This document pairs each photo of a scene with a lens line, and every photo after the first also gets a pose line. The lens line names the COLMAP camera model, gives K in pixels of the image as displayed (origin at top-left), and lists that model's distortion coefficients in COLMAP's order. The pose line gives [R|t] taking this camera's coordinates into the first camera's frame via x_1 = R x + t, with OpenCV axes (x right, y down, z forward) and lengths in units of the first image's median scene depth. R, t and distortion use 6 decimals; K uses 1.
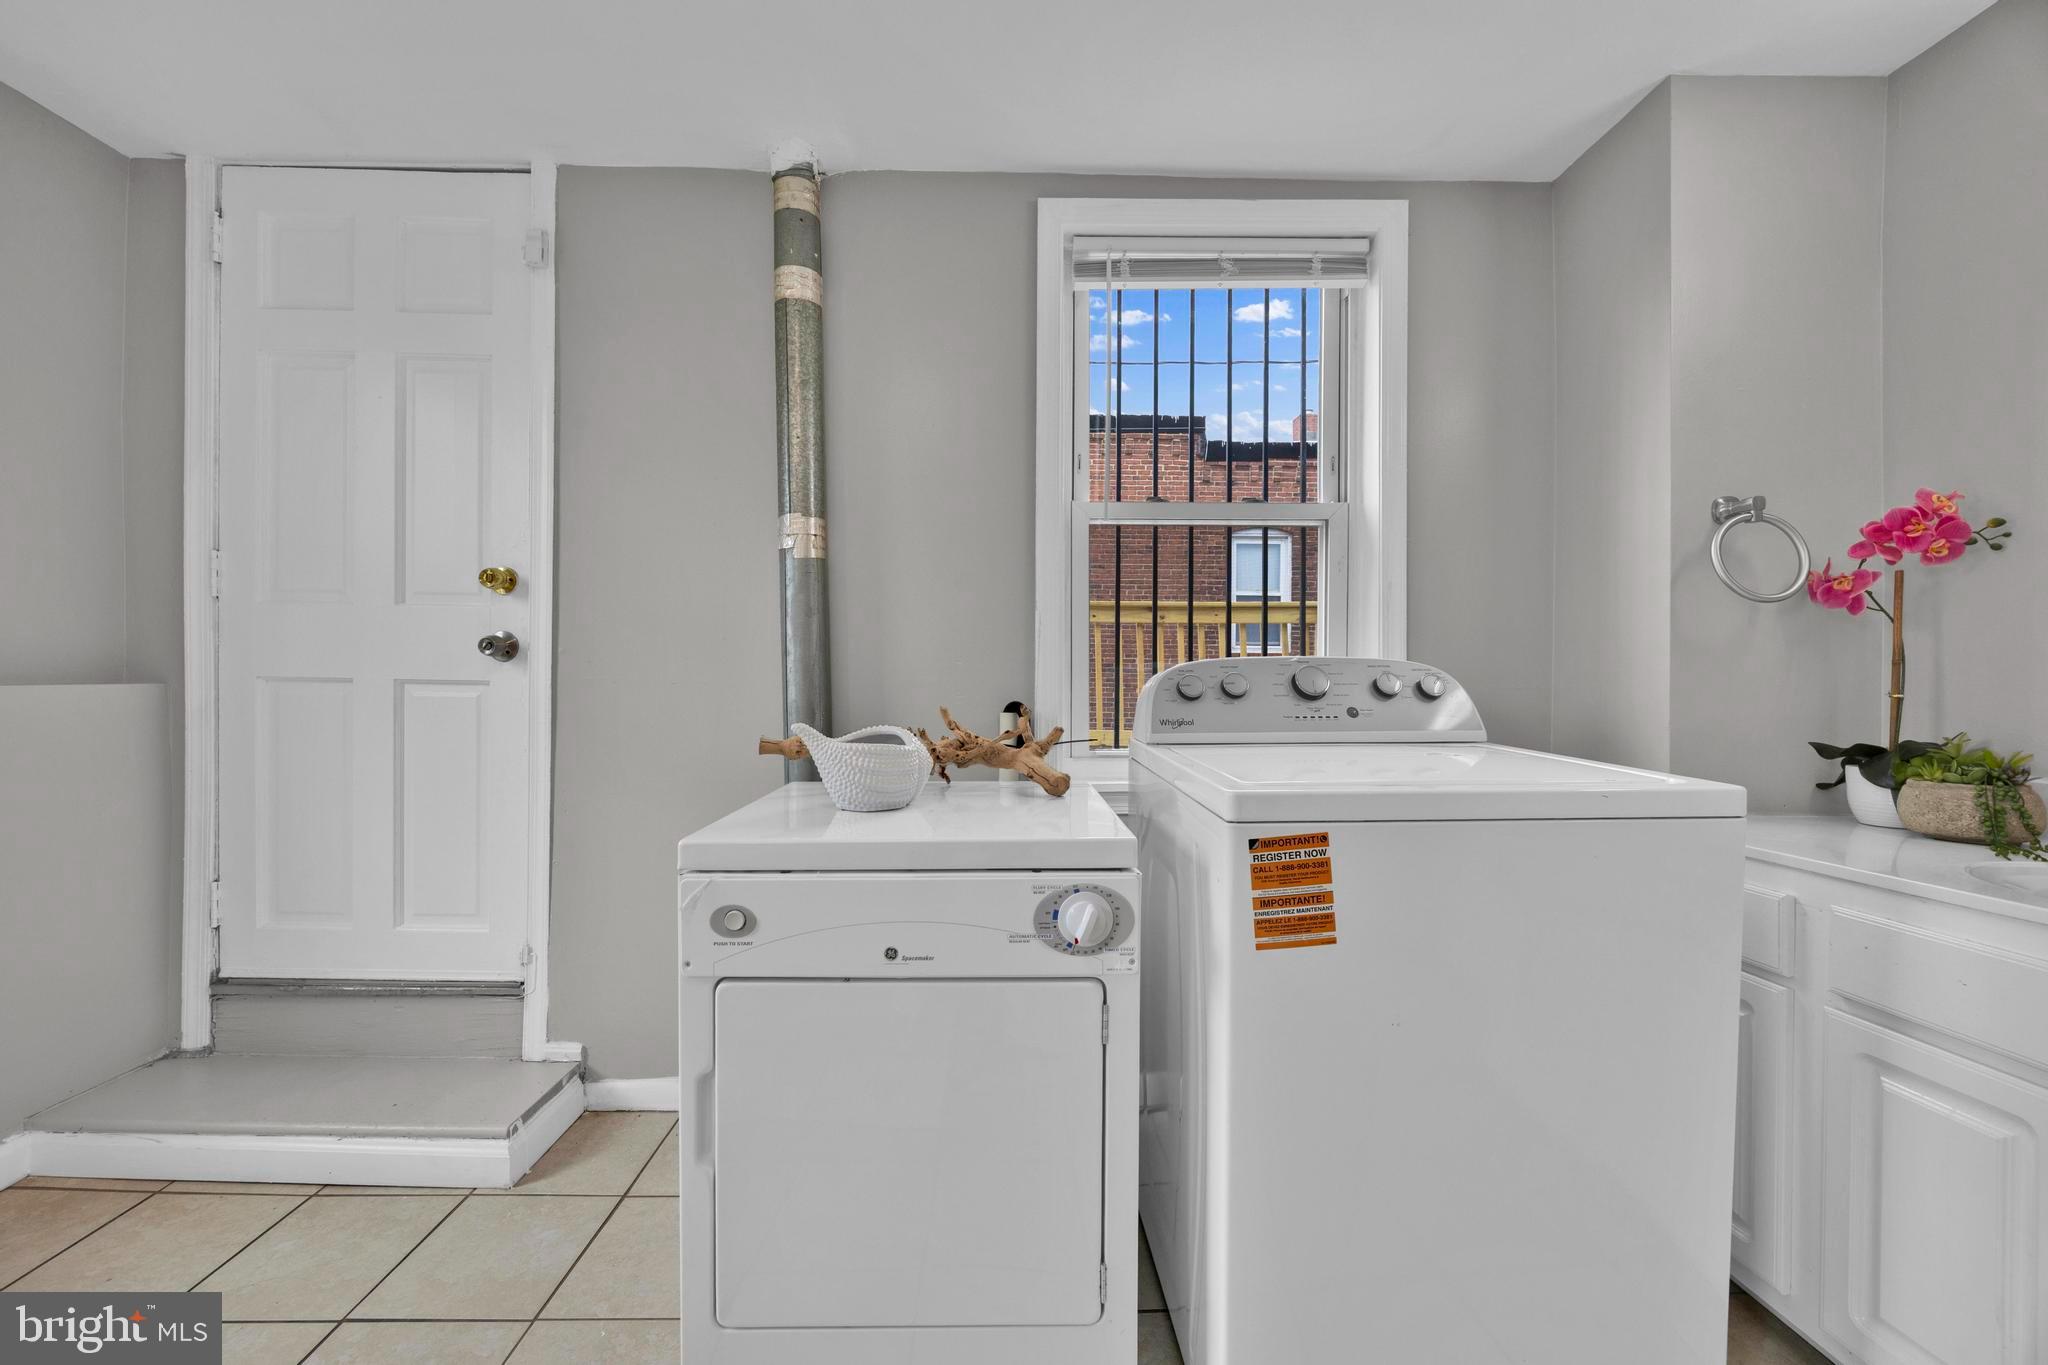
lens RADIAL K [[774.3, 0, 1026.2], [0, 774.3, 686.5], [0, 0, 1]] dist [-0.004015, 0.000071]
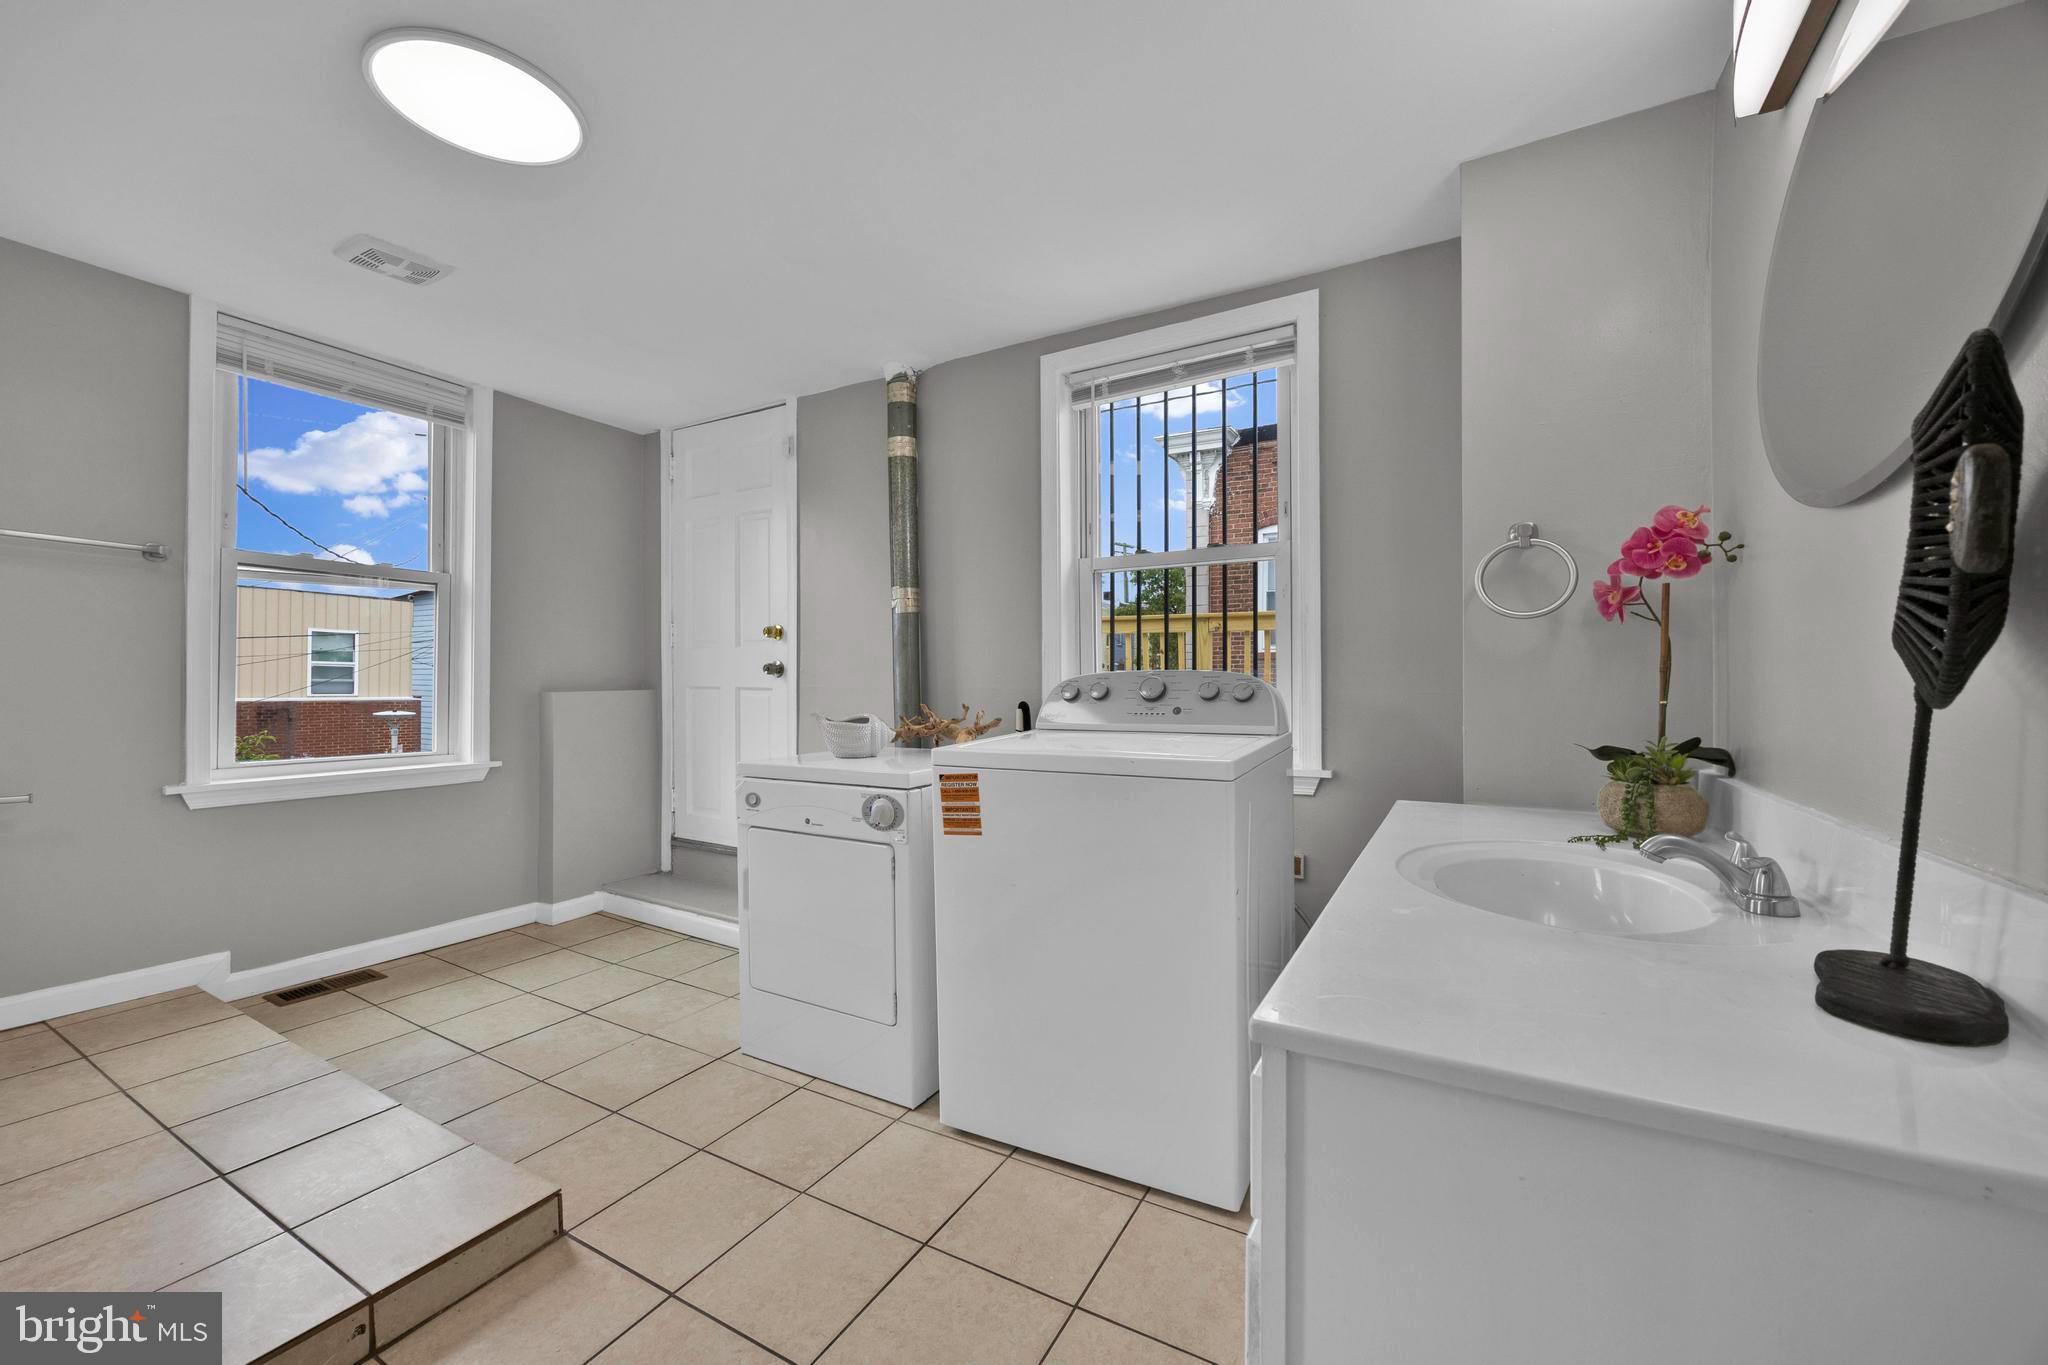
lens RADIAL K [[764.9, 0, 1050.1], [0, 764.9, 684.1], [0, 0, 1]] dist [-0.000278, -0.000022]
pose [[0.877786, -0.003537, -0.479040, 0.769213], [0.002487, 0.999993, -0.002826, -0.009716], [0.479046, 0.001289, 0.877789, -0.276481]]
